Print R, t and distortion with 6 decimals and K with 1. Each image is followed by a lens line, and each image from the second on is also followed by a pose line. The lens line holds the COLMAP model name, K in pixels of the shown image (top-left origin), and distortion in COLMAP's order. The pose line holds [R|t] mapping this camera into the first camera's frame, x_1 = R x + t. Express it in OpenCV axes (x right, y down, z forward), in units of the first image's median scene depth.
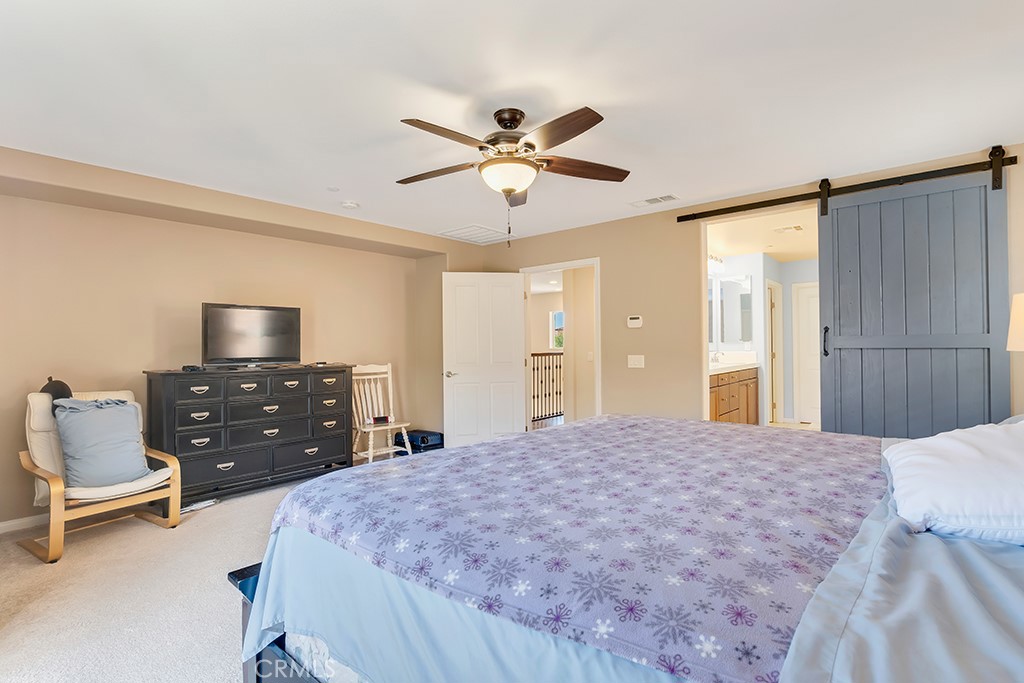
lens RADIAL K [[486.5, 0, 509.9], [0, 486.5, 344.6], [0, 0, 1]] dist [-0.010924, 0.000319]
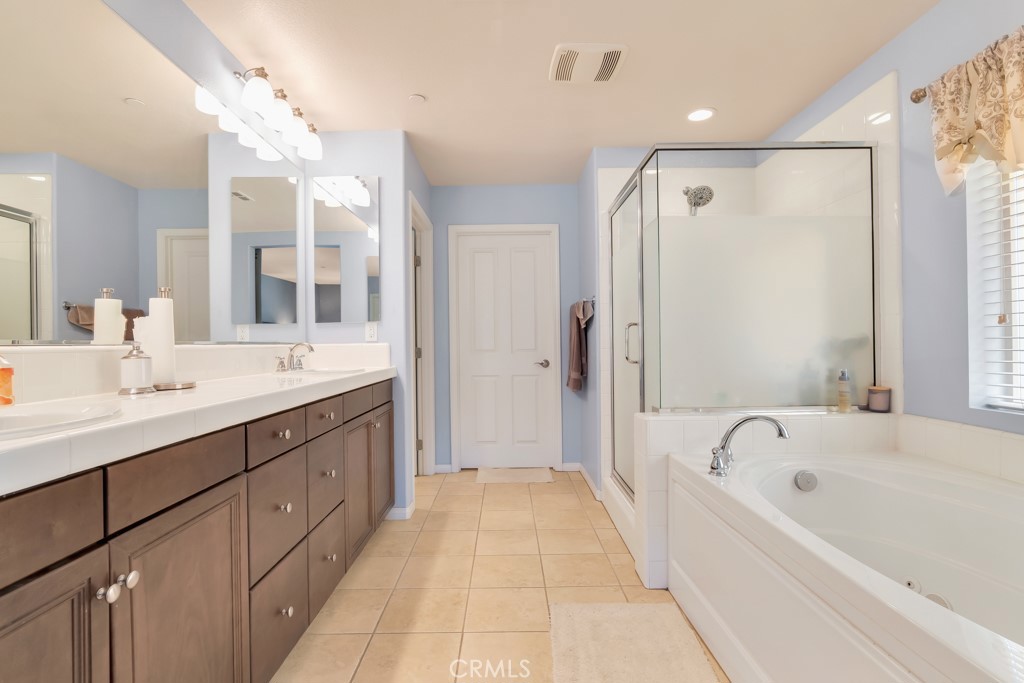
lens RADIAL K [[486.5, 0, 509.9], [0, 486.5, 344.6], [0, 0, 1]] dist [-0.010924, 0.000319]
pose [[0.762107, 0.003360, 0.647442, 0.285966], [-0.004150, 0.999991, -0.000305, 0.014027], [-0.647437, -0.002455, 0.762115, 0.553627]]
